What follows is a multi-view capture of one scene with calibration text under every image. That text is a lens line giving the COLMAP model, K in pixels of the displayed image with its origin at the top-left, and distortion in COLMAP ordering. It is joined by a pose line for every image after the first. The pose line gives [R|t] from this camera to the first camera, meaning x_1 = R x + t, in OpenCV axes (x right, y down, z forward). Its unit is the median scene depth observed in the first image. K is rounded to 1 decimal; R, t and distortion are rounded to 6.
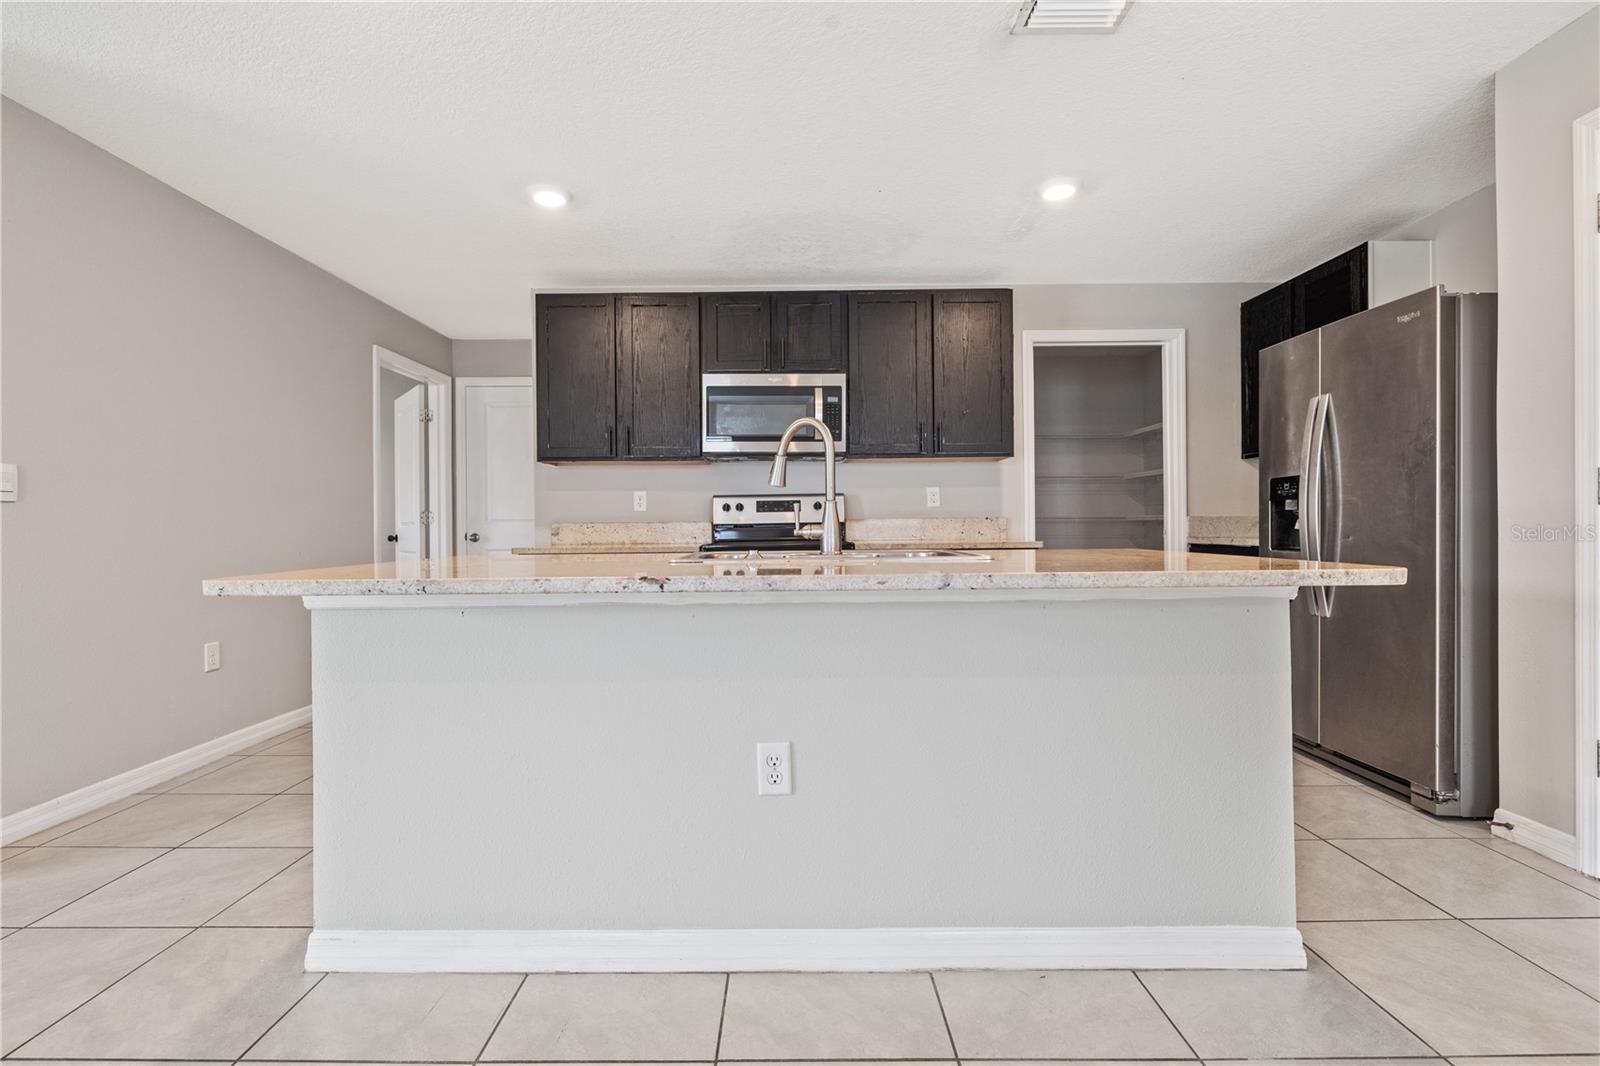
lens RADIAL K [[716.4, 0, 792.9], [0, 716.4, 527.0], [0, 0, 1]] dist [-0.011982, 0.000341]
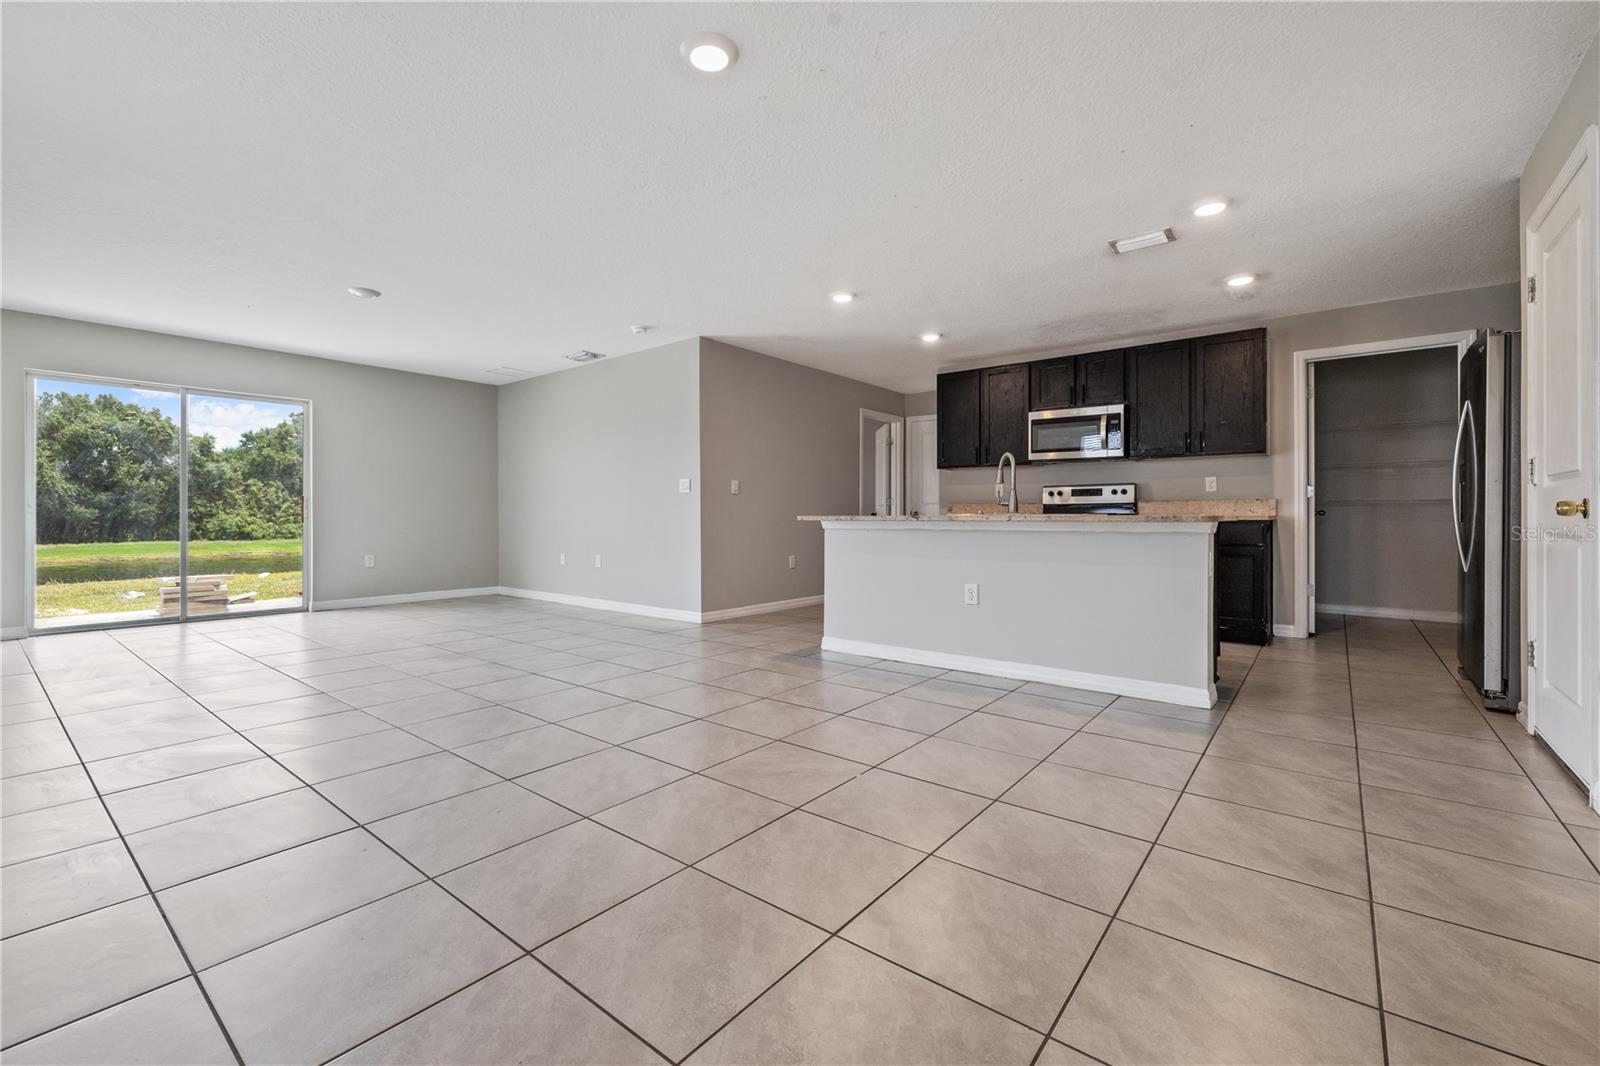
lens RADIAL K [[674.4, 0, 784.7], [0, 674.4, 513.3], [0, 0, 1]] dist [0.000691, -0.000160]
pose [[0.778928, 0.006994, -0.627074, 0.398108], [-0.009297, 0.999957, -0.000395, 0.022777], [0.627044, 0.006138, 0.778960, -0.538498]]
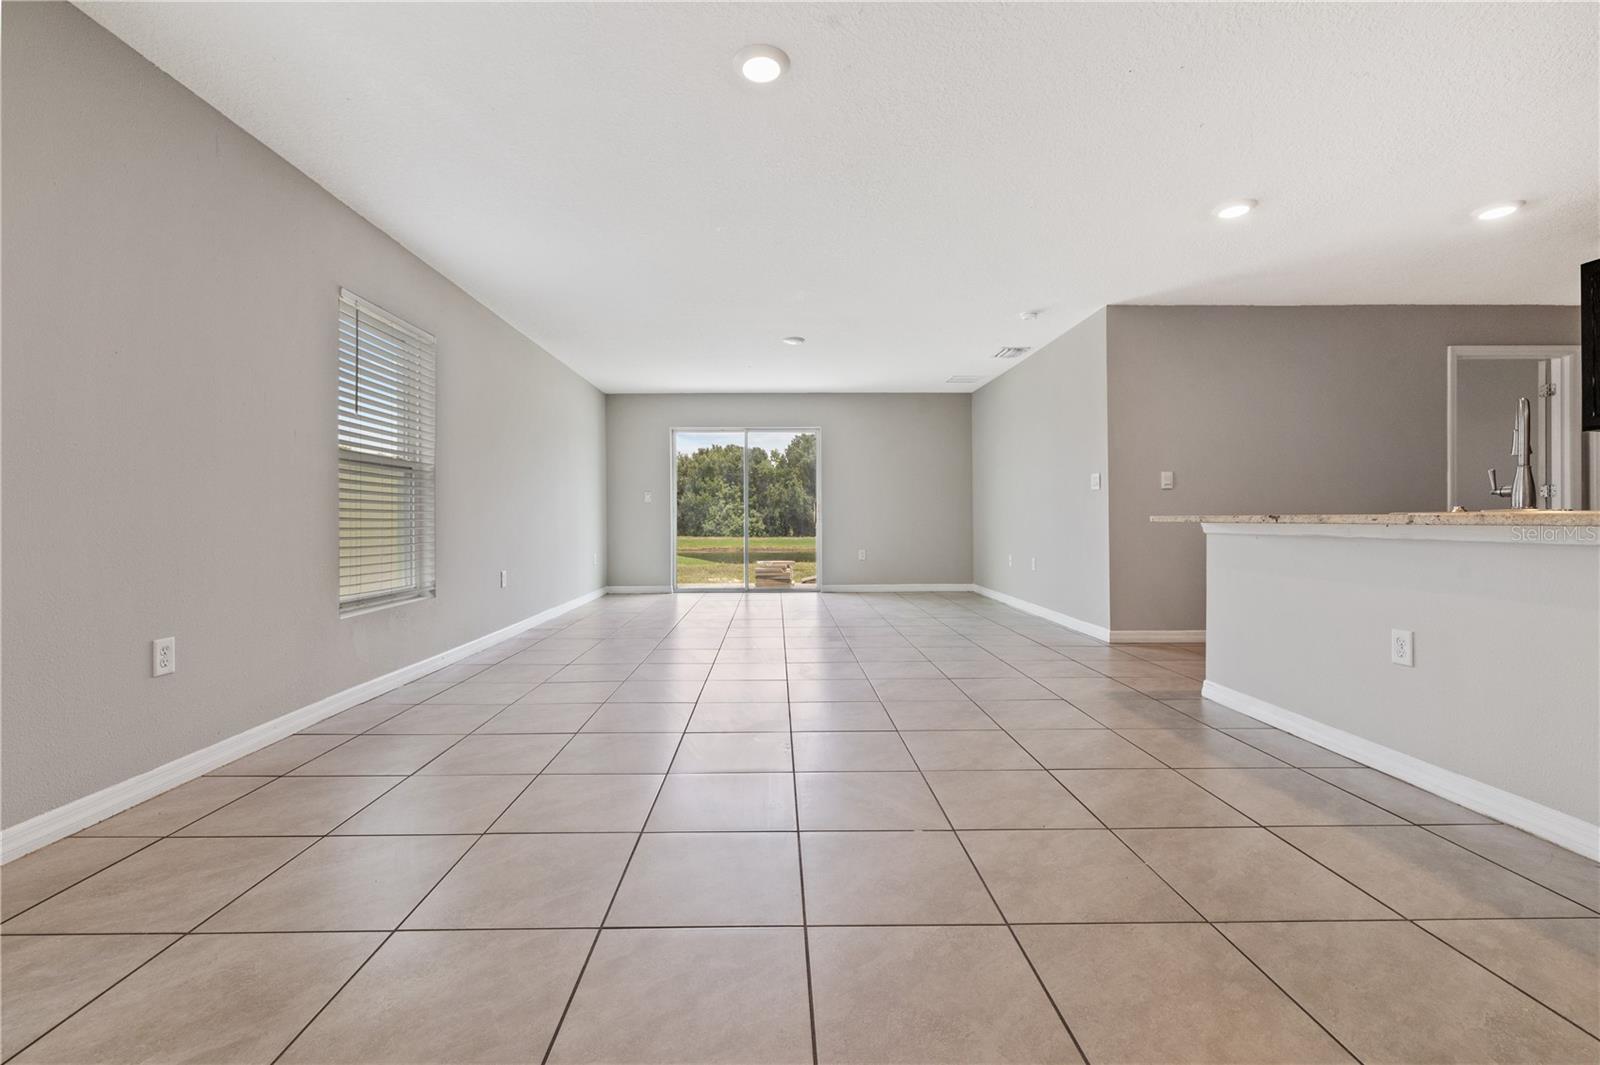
lens RADIAL K [[674.4, 0, 784.7], [0, 674.4, 512.8], [0, 0, 1]] dist [0.000691, -0.000160]
pose [[0.019675, 0.002045, -0.999804, 0.568563], [0.002059, 0.999996, 0.002086, 0.019140], [0.999804, -0.002099, 0.019671, -0.139476]]
